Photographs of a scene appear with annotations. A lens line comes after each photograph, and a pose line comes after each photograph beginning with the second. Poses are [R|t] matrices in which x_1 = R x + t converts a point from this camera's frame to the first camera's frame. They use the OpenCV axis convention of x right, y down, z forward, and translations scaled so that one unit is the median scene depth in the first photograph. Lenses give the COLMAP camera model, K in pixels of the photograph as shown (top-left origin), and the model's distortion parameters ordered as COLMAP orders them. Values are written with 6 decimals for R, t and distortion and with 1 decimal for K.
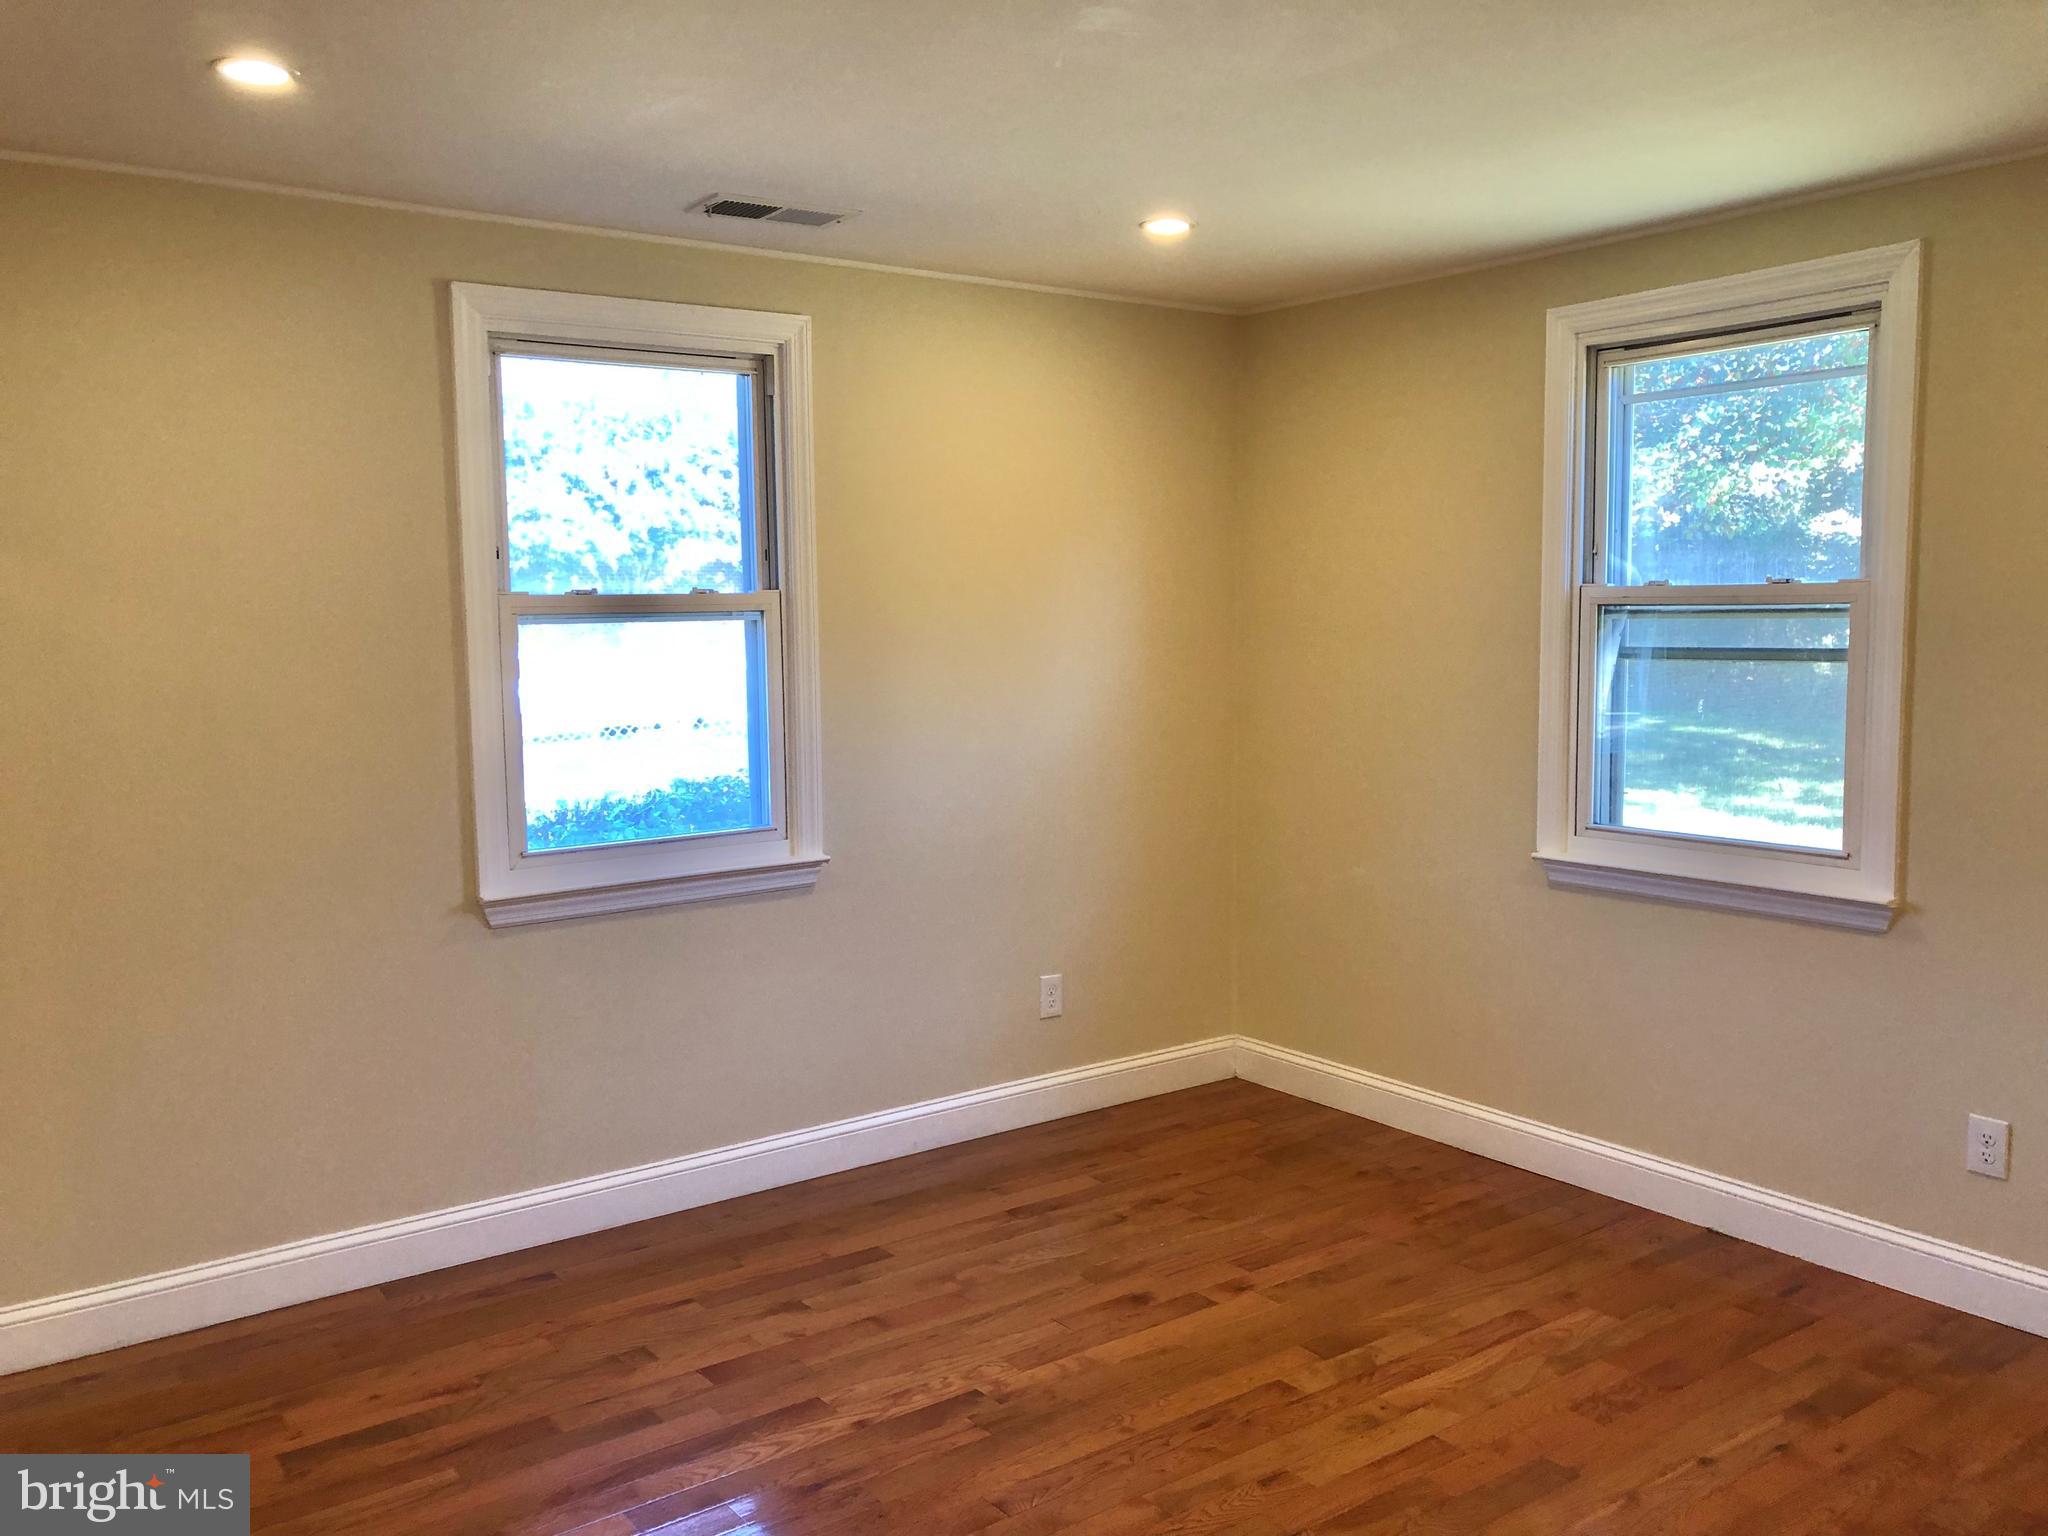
lens RADIAL K [[1650.5, 0, 981.2], [0, 1650.5, 768.4], [0, 0, 1]] dist [0.008825, 0.004240]
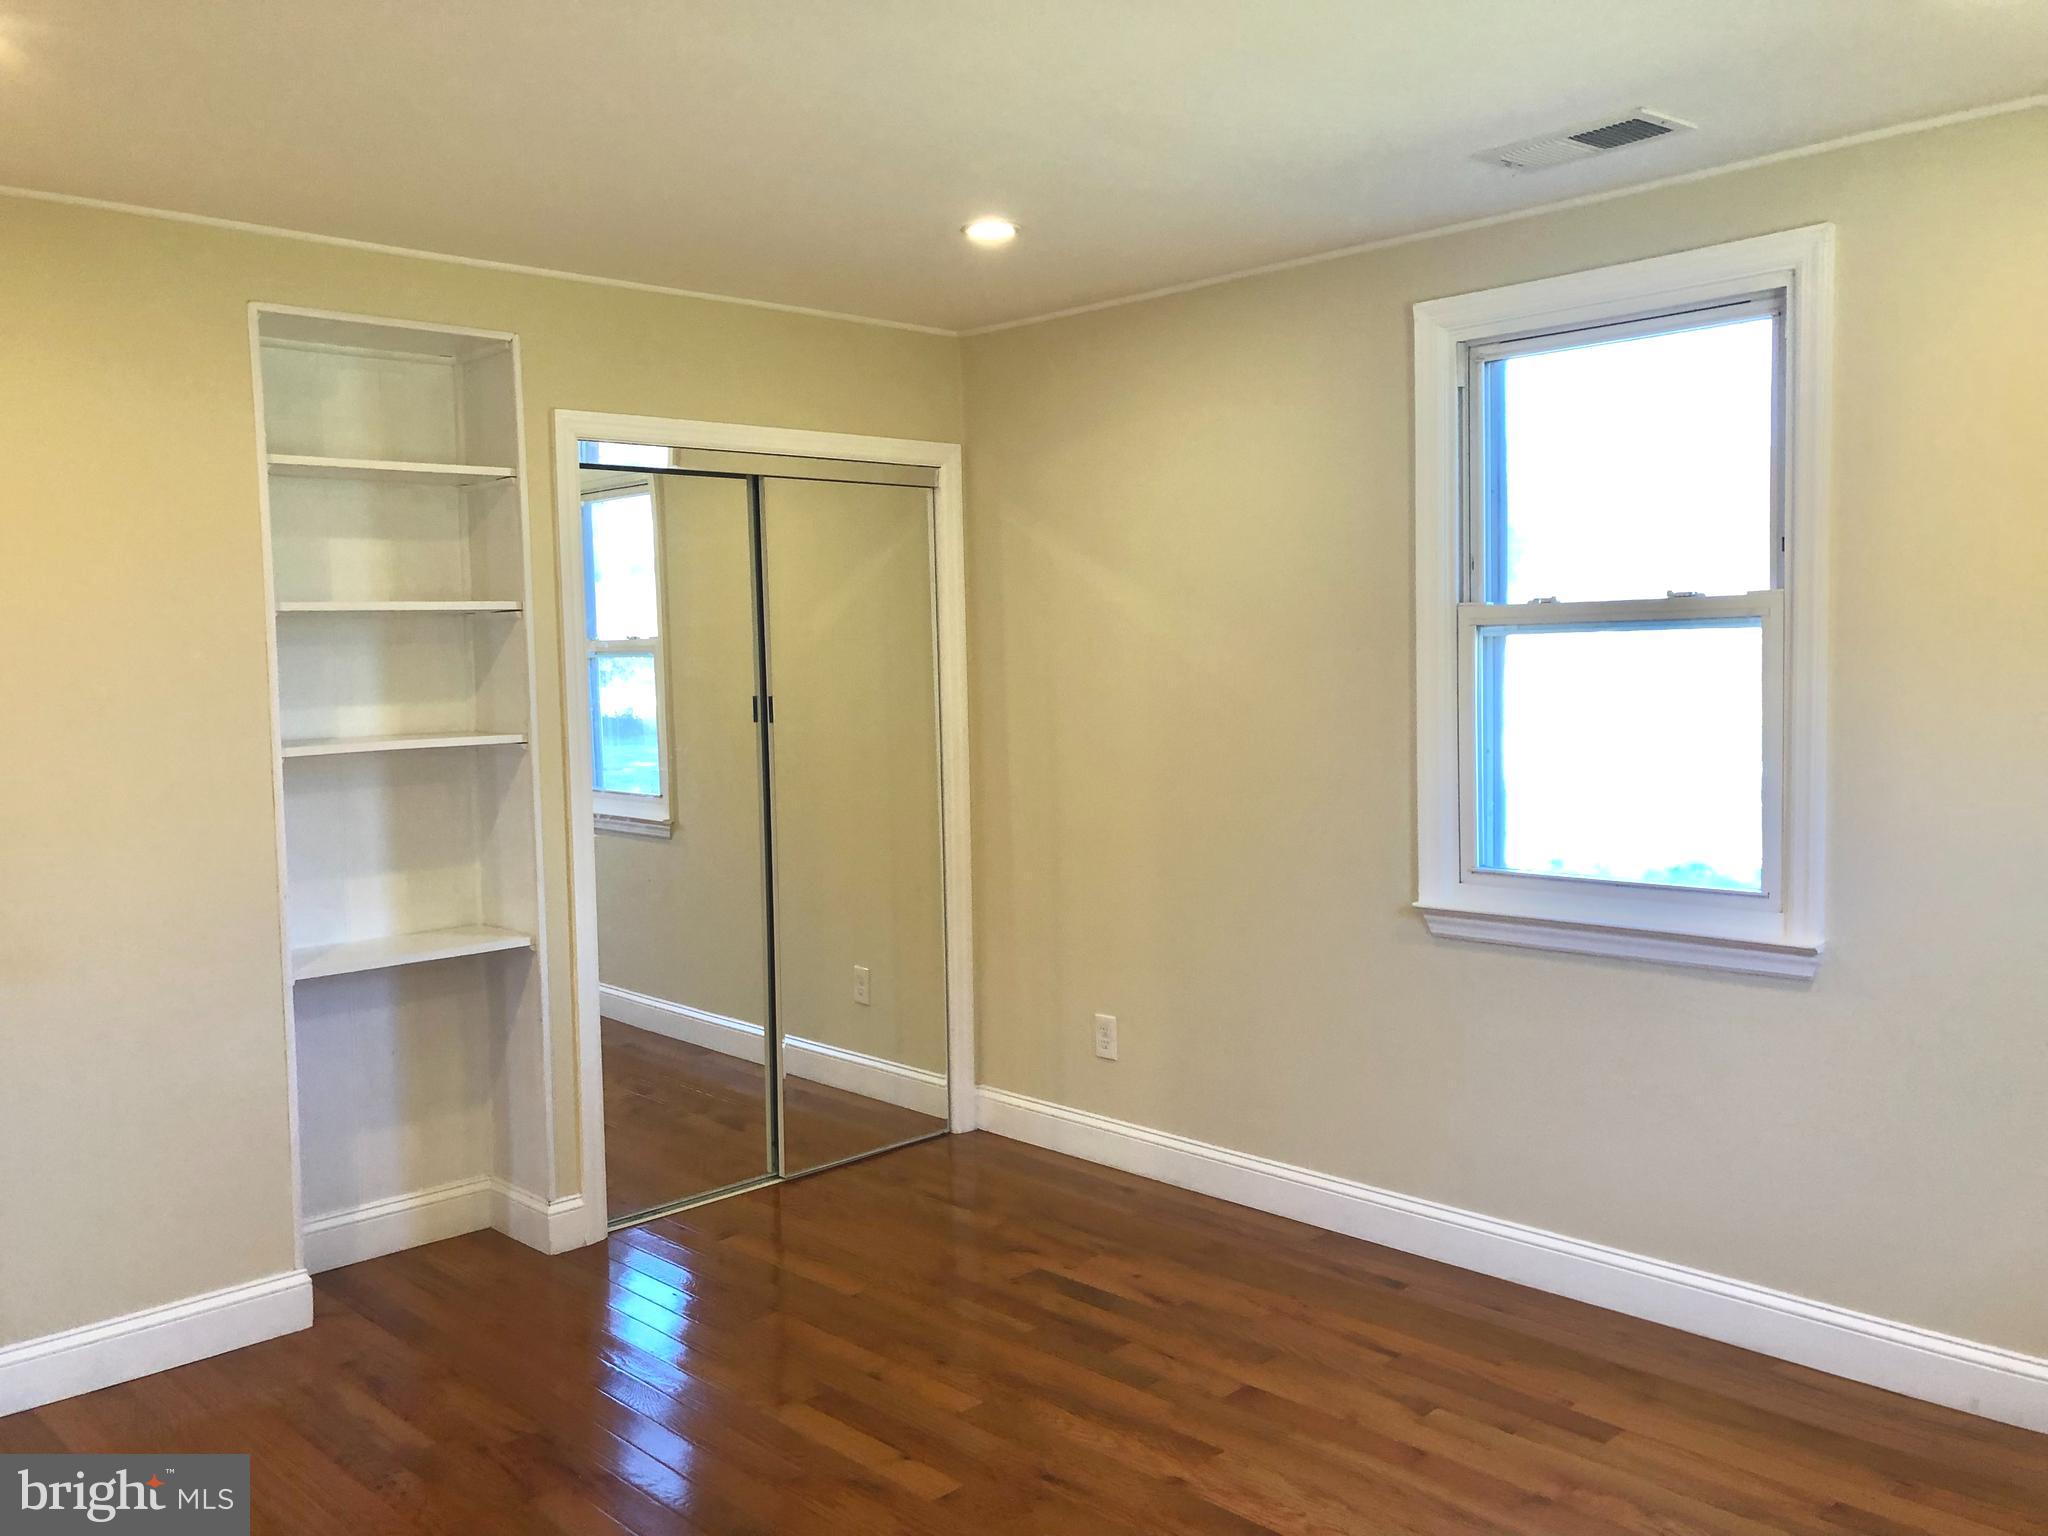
lens RADIAL K [[1673.5, 0, 1024.0], [0, 1673.5, 768.0], [0, 0, 1]] dist [0.006267, 0.001758]
pose [[0.154810, 0.088573, -0.983966, 0.677788], [-0.069082, 0.994506, 0.078653, -0.070205], [0.985526, 0.055798, 0.160078, 0.594763]]
